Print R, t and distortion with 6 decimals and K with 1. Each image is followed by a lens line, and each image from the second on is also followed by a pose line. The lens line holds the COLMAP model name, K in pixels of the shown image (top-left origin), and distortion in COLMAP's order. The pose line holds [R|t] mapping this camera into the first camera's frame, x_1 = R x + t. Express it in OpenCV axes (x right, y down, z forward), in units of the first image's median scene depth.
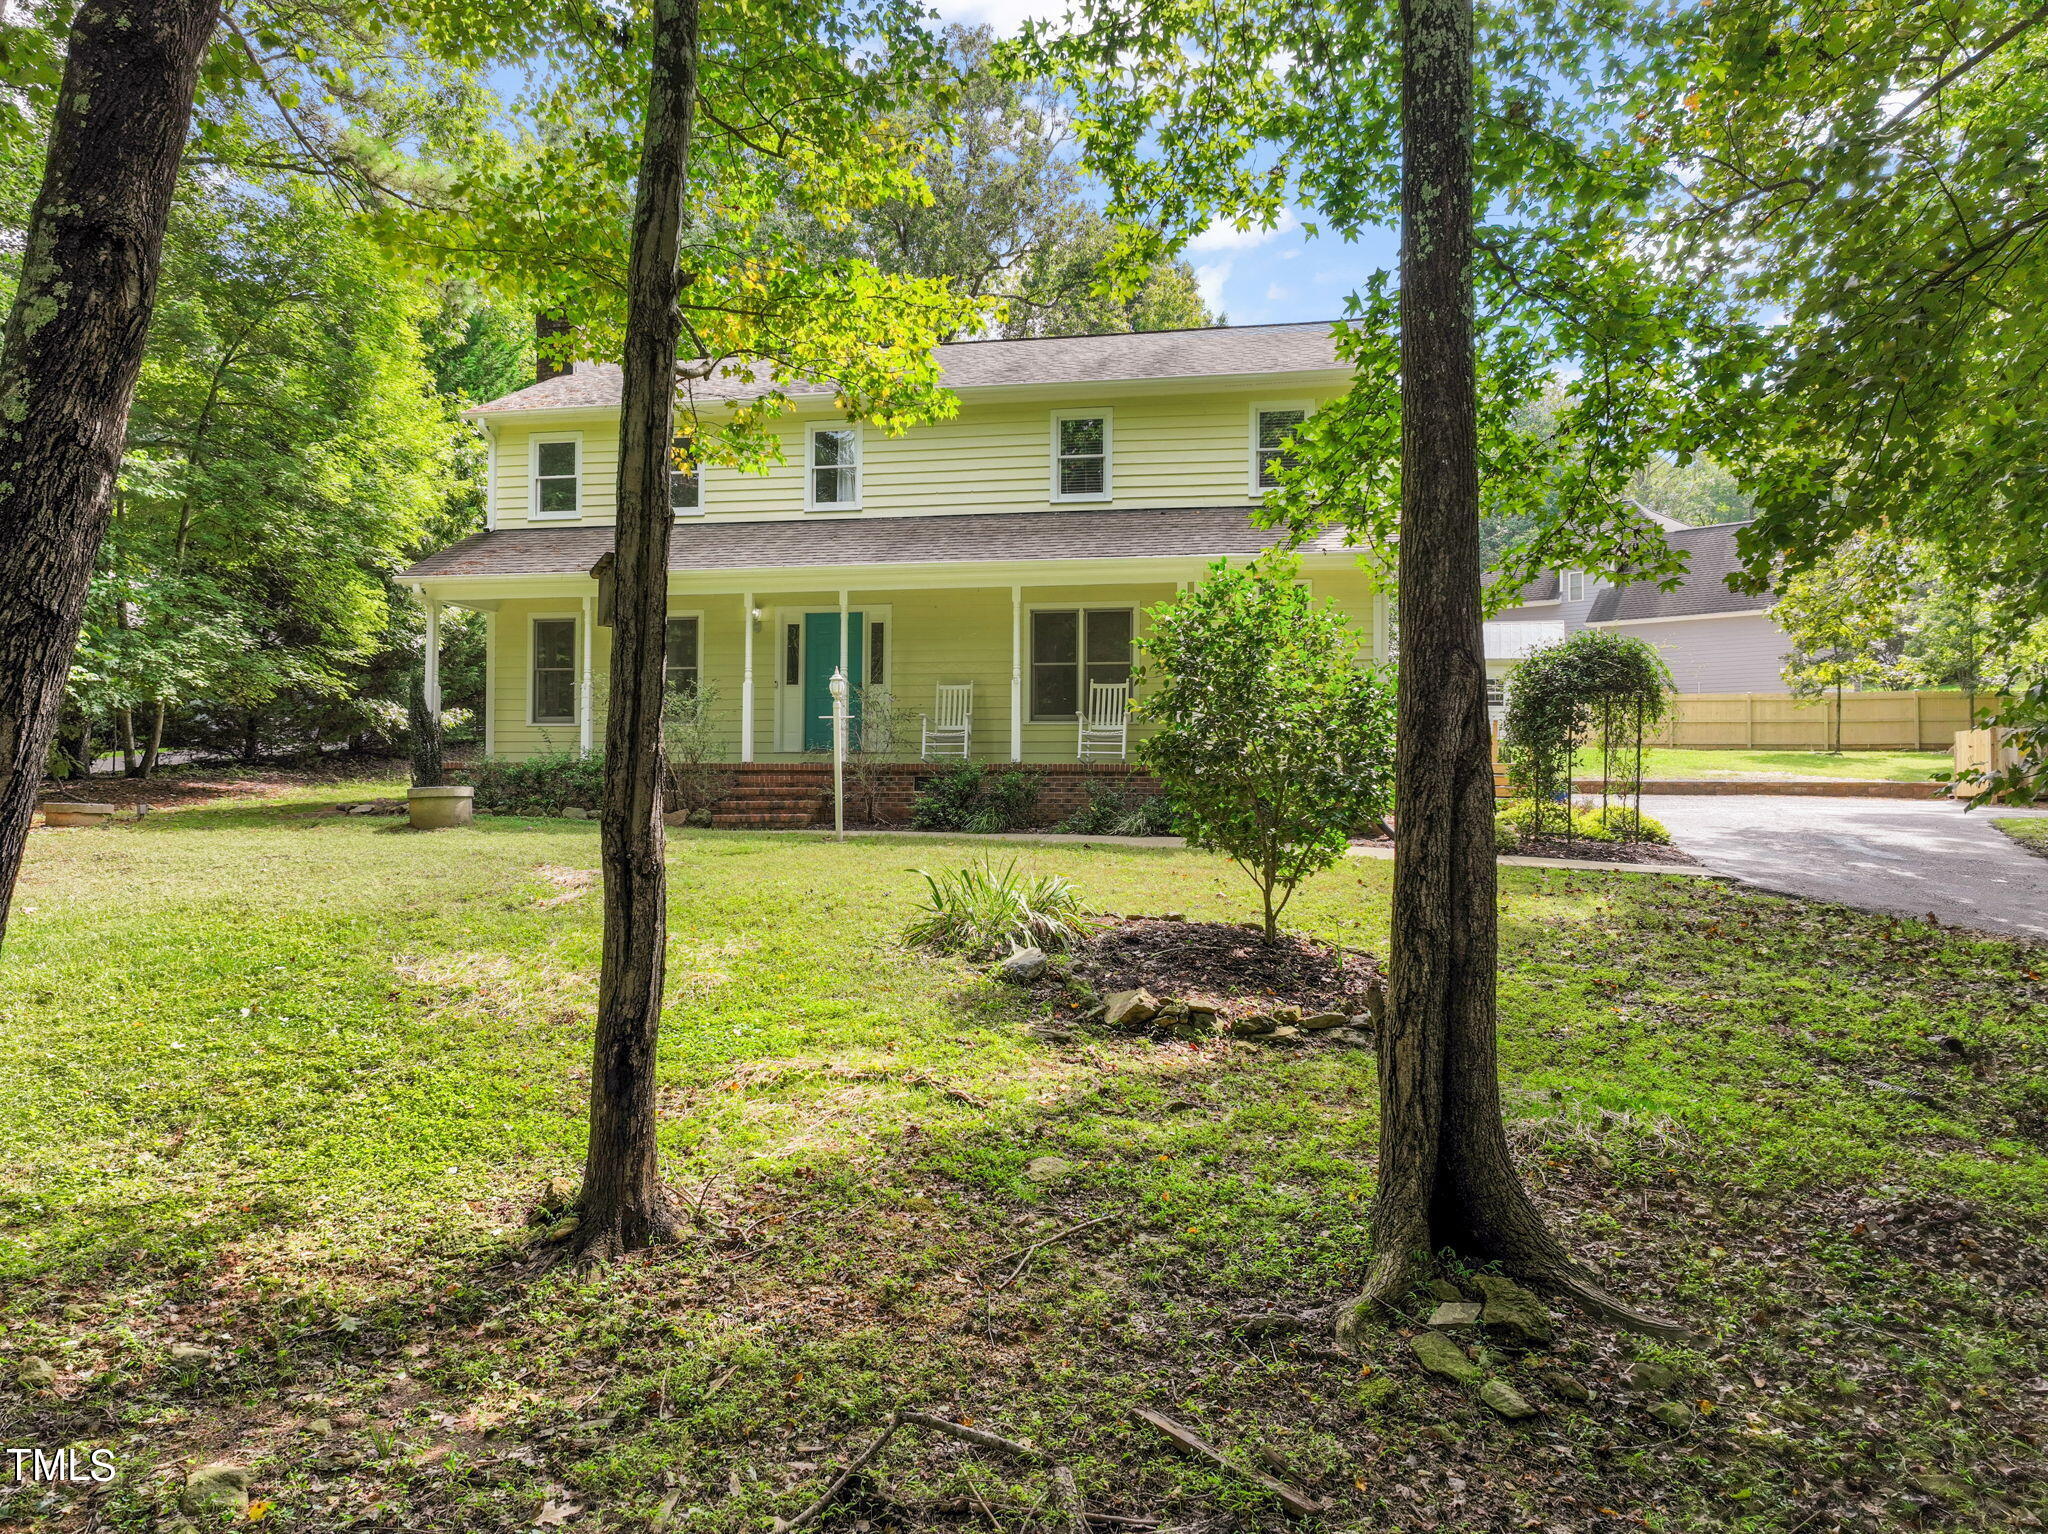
lens RADIAL K [[1483.1, 0, 1030.4], [0, 1483.1, 758.8], [0, 0, 1]] dist [0.012917, -0.000258]
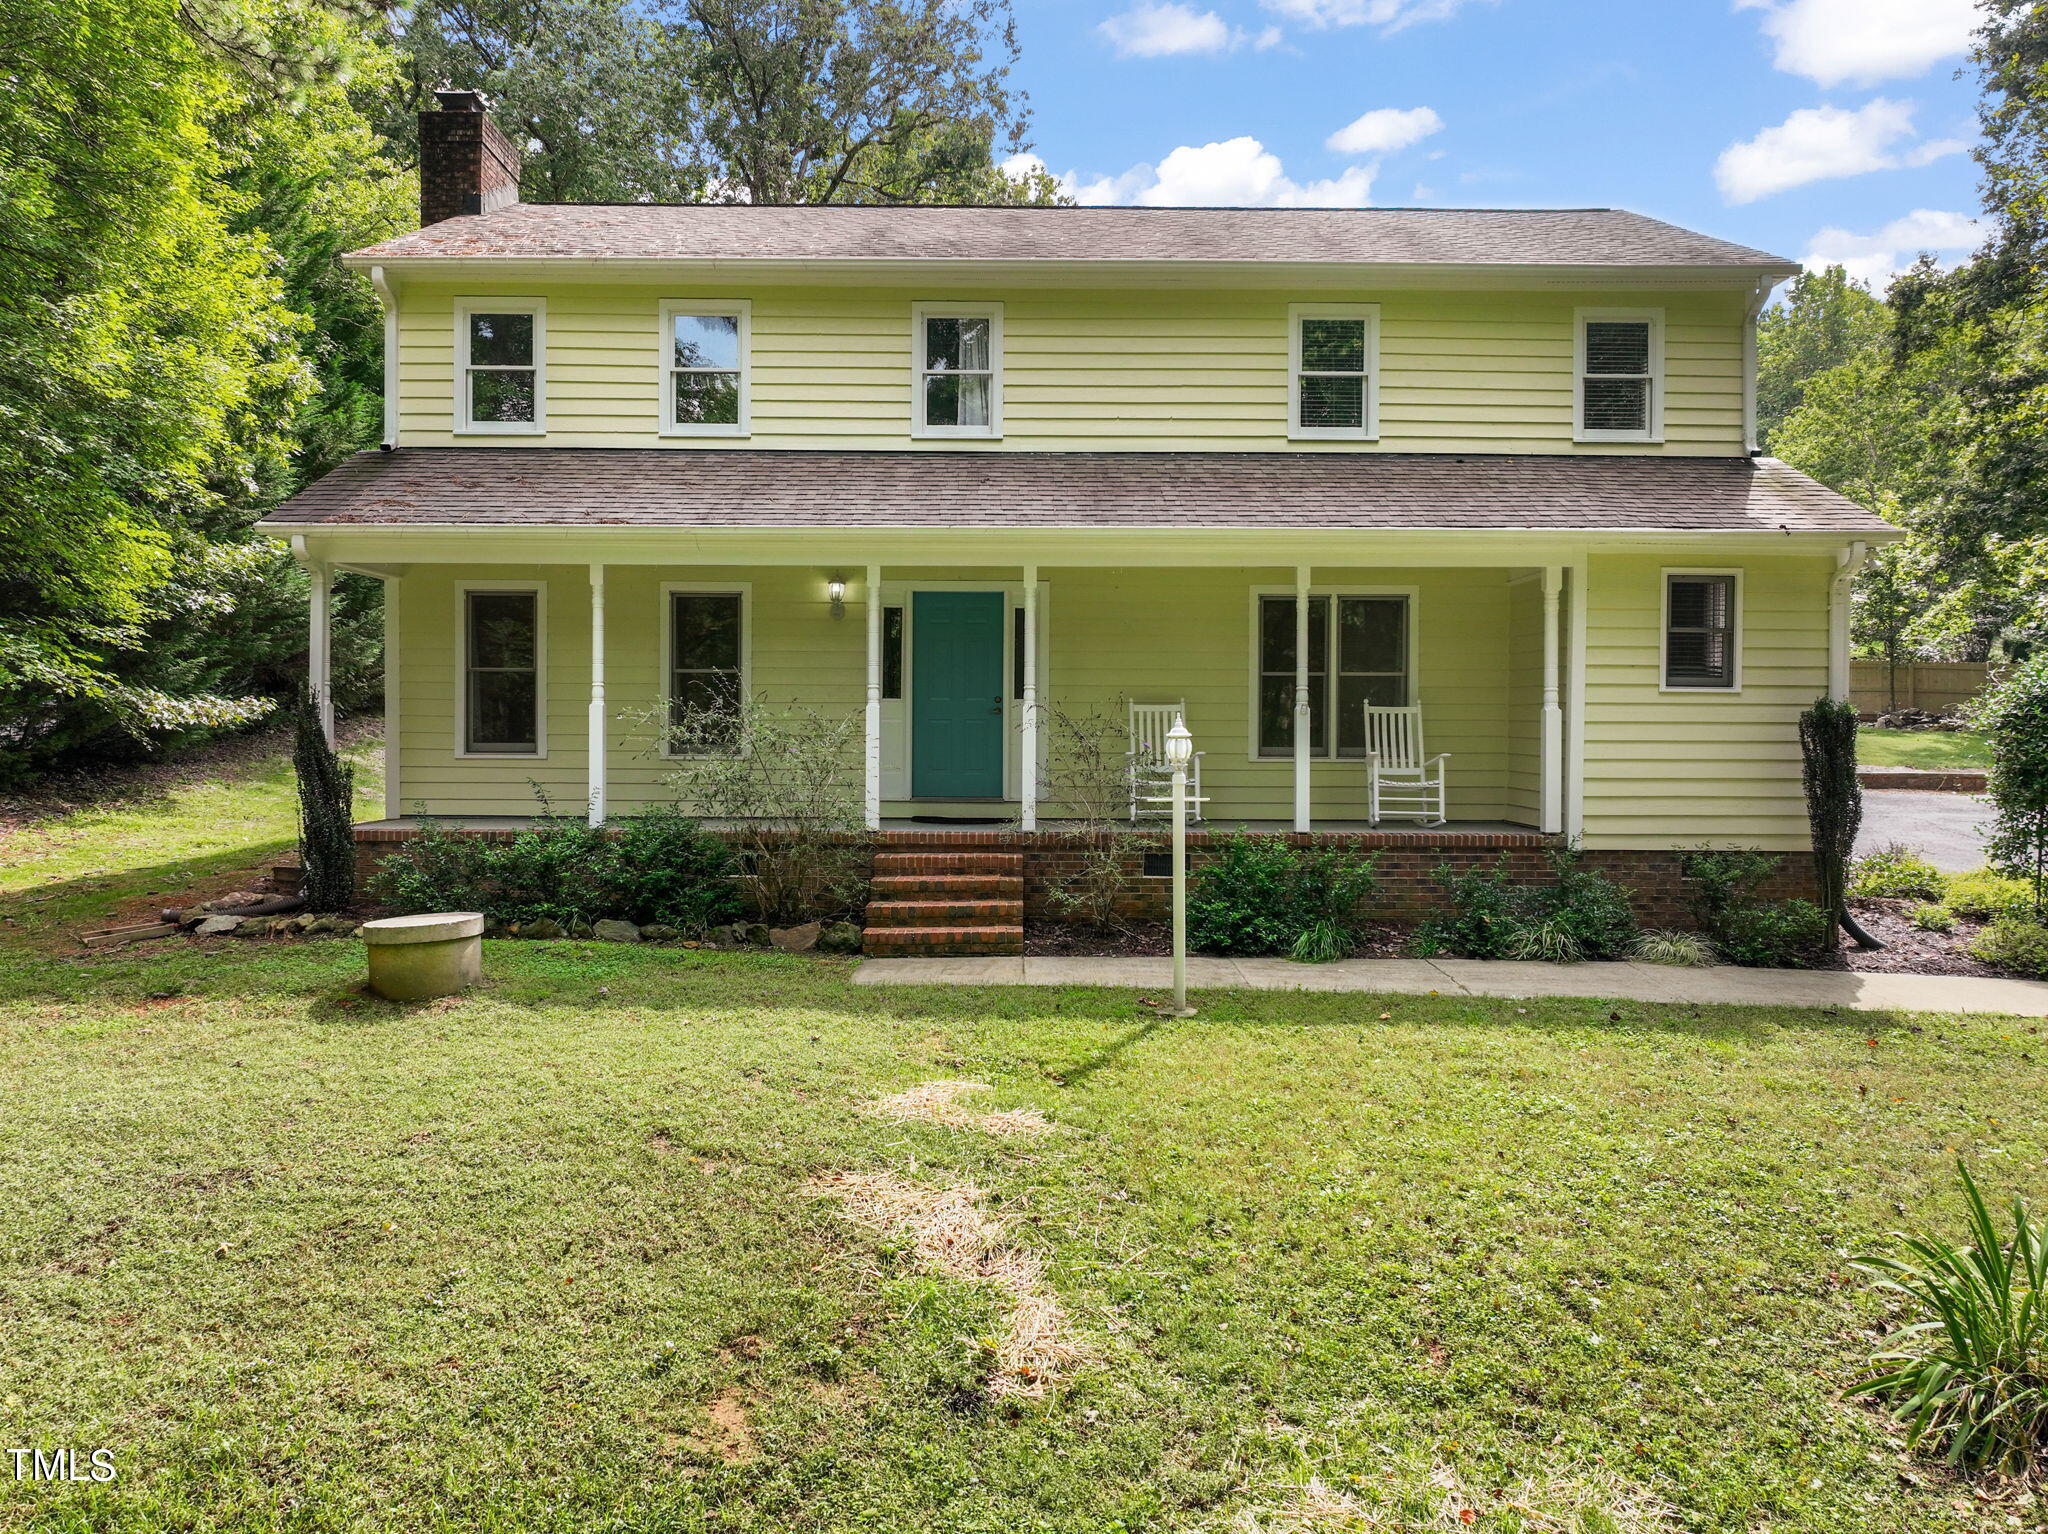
lens RADIAL K [[1483.1, 0, 1030.3], [0, 1483.1, 720.8], [0, 0, 1]] dist [0.012917, -0.000258]
pose [[0.978581, -0.002317, 0.205848, -0.237610], [-0.002660, 0.999711, 0.023899, -0.056298], [-0.205844, -0.023935, 0.978292, 0.336952]]
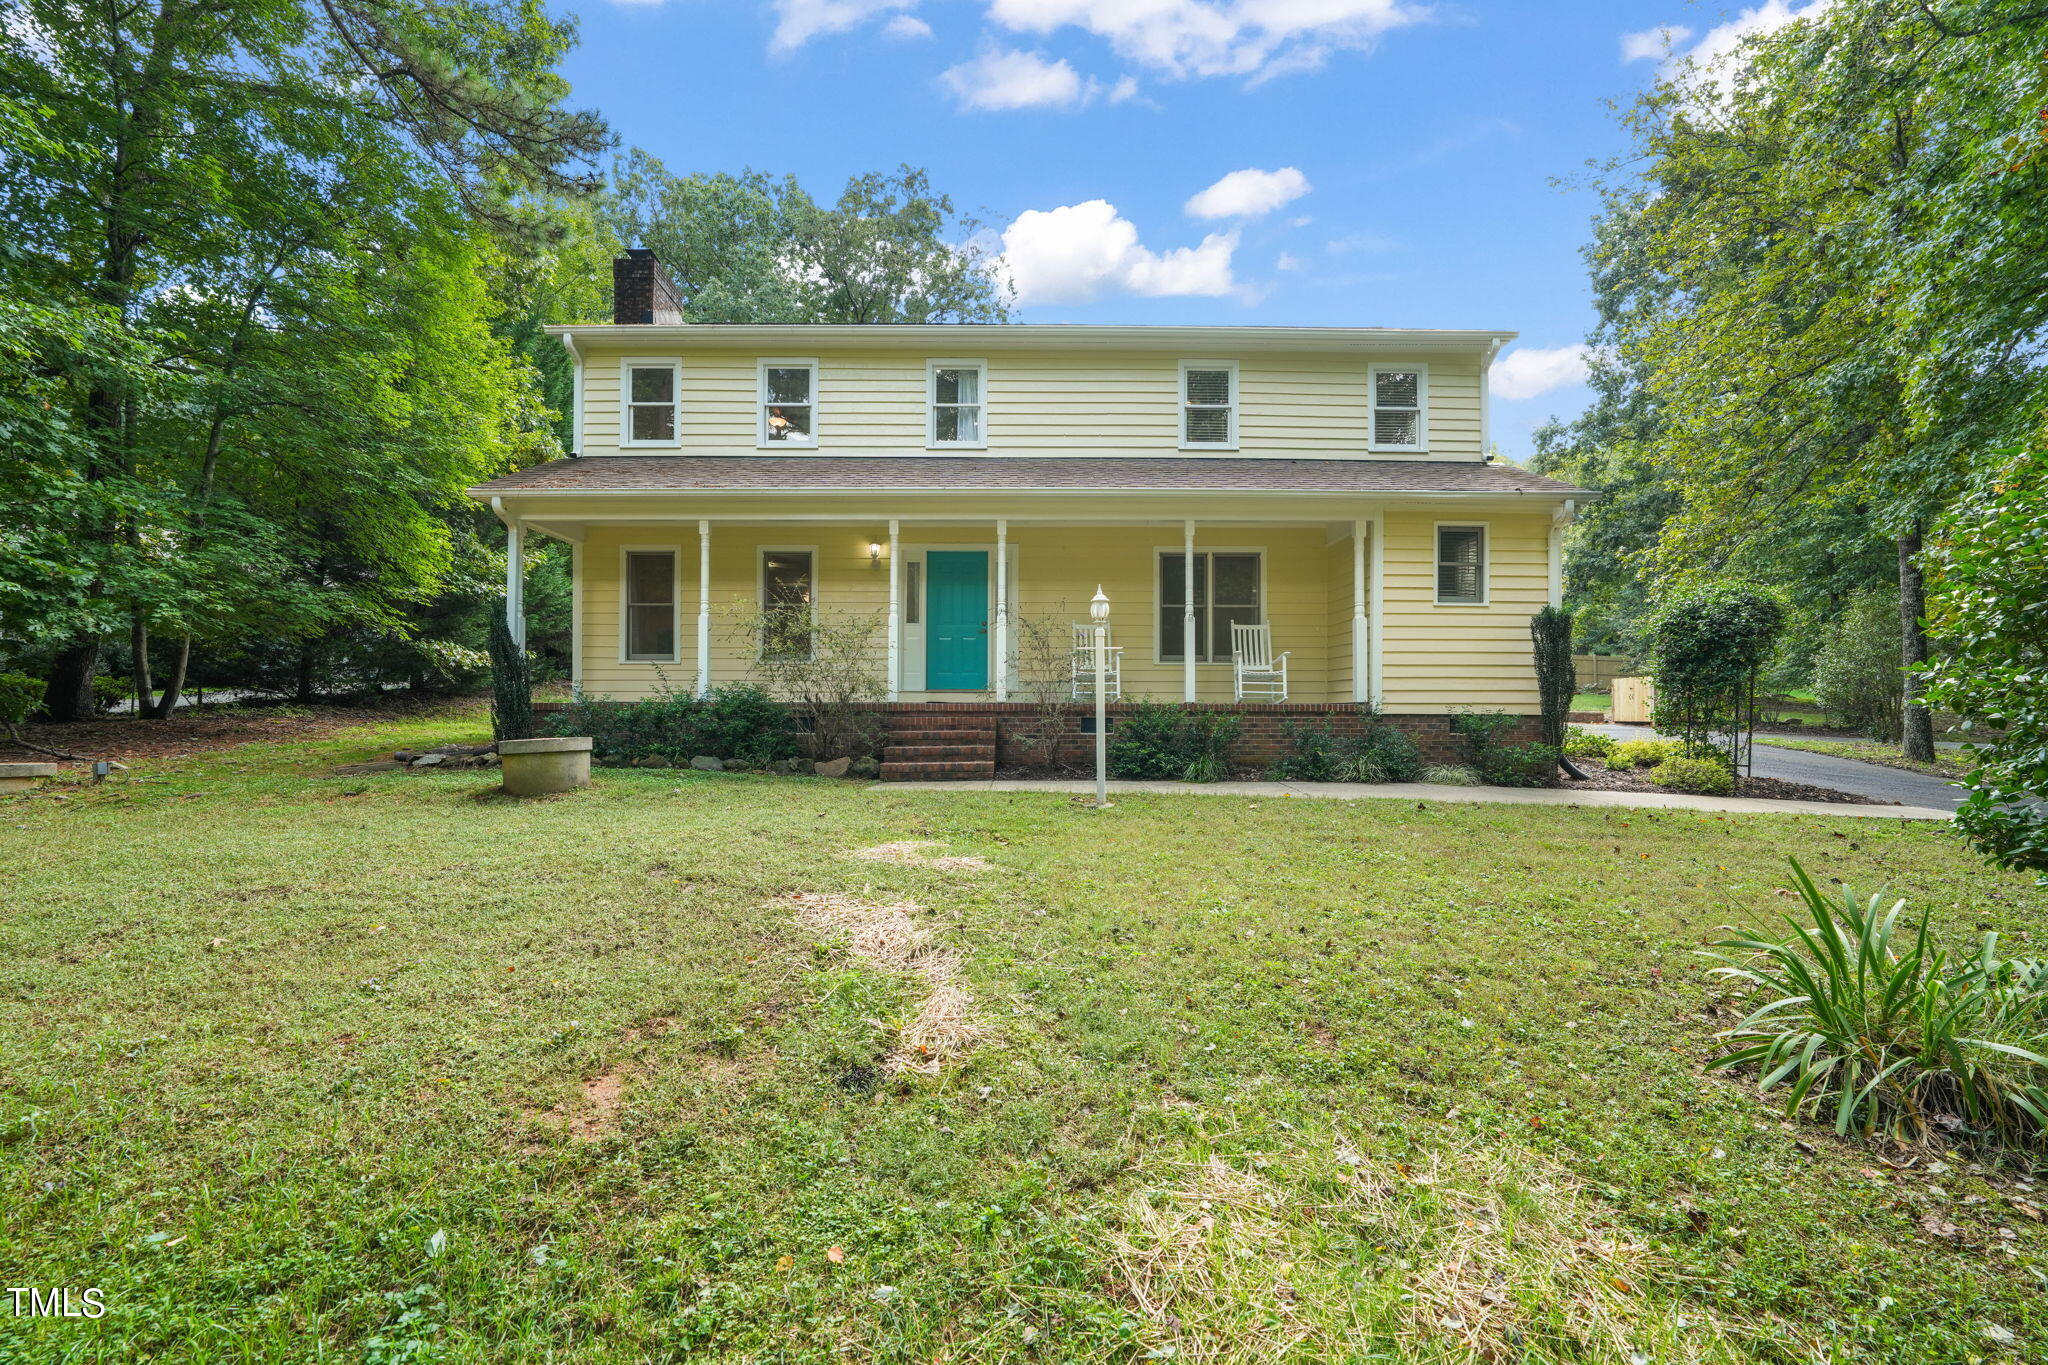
lens RADIAL K [[845.2, 0, 1032.2], [0, 845.2, 703.4], [0, 0, 1]] dist [-0.008977, 0.001327]
pose [[0.978499, -0.002726, 0.206235, -0.199669], [0.000612, 0.999947, 0.010315, -0.002583], [-0.206253, -0.009967, 0.978448, 0.433359]]
